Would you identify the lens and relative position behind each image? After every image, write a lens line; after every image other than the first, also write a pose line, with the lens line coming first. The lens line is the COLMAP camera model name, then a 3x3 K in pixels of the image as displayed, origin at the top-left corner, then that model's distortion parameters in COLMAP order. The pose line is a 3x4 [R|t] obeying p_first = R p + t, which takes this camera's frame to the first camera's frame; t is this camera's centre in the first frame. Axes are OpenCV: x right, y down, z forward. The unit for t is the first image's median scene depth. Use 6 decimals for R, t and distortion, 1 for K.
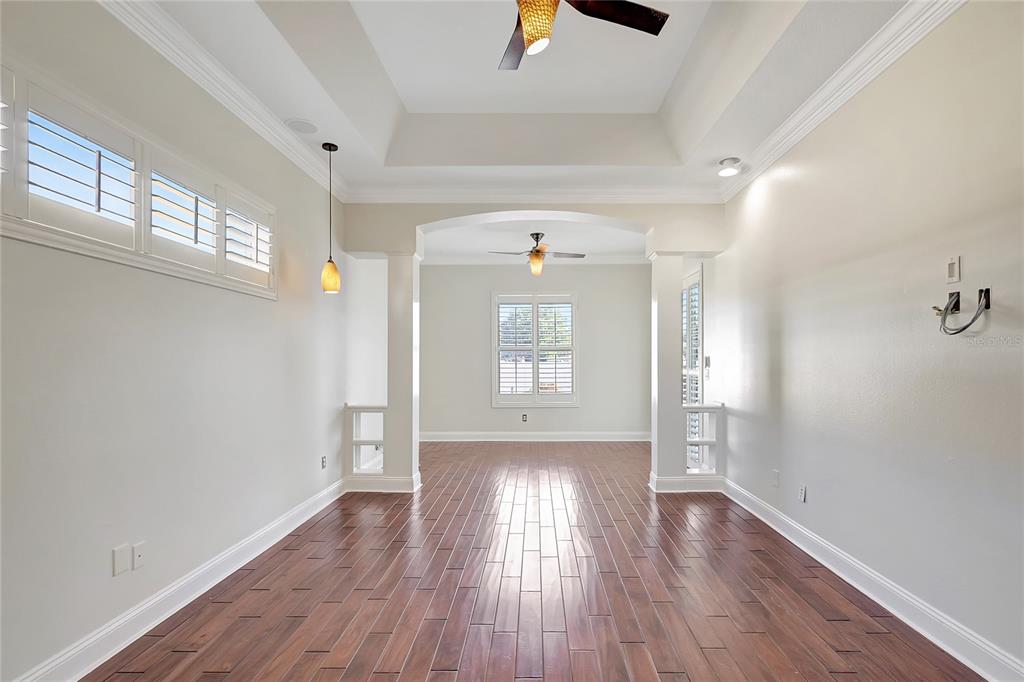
lens RADIAL K [[477.7, 0, 524.3], [0, 477.7, 359.3], [0, 0, 1]] dist [-0.001319, -0.000436]
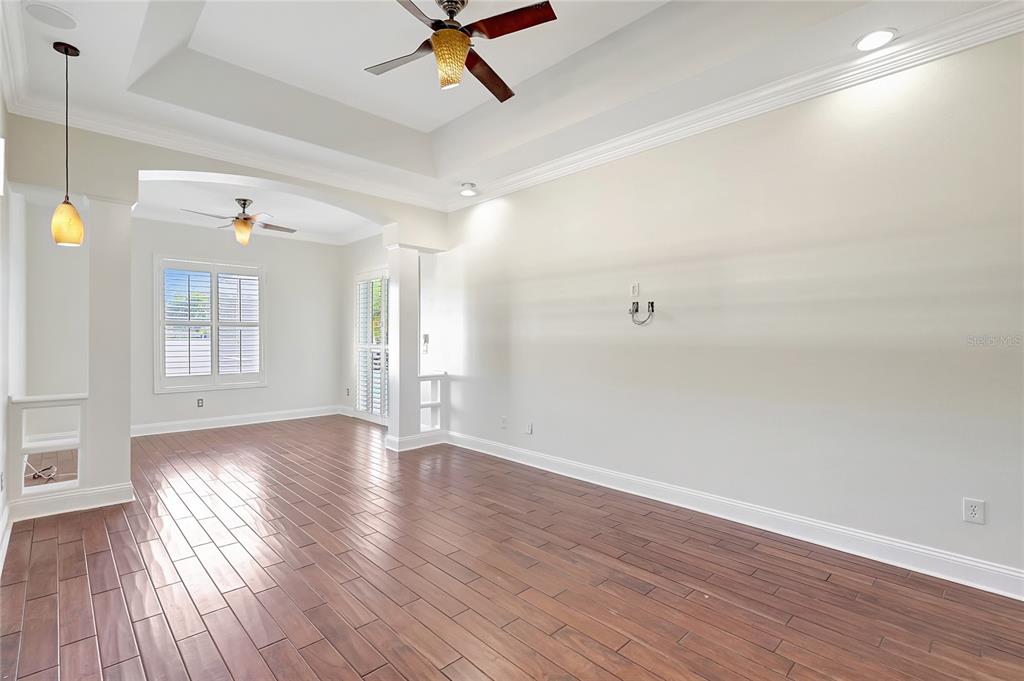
lens RADIAL K [[477.7, 0, 484.6], [0, 477.7, 338.8], [0, 0, 1]] dist [-0.001319, -0.000436]
pose [[0.732733, 0.001221, 0.680515, -0.361234], [-0.004972, 0.999981, 0.003559, 0.000302], [-0.680498, -0.005991, 0.732726, 0.010154]]
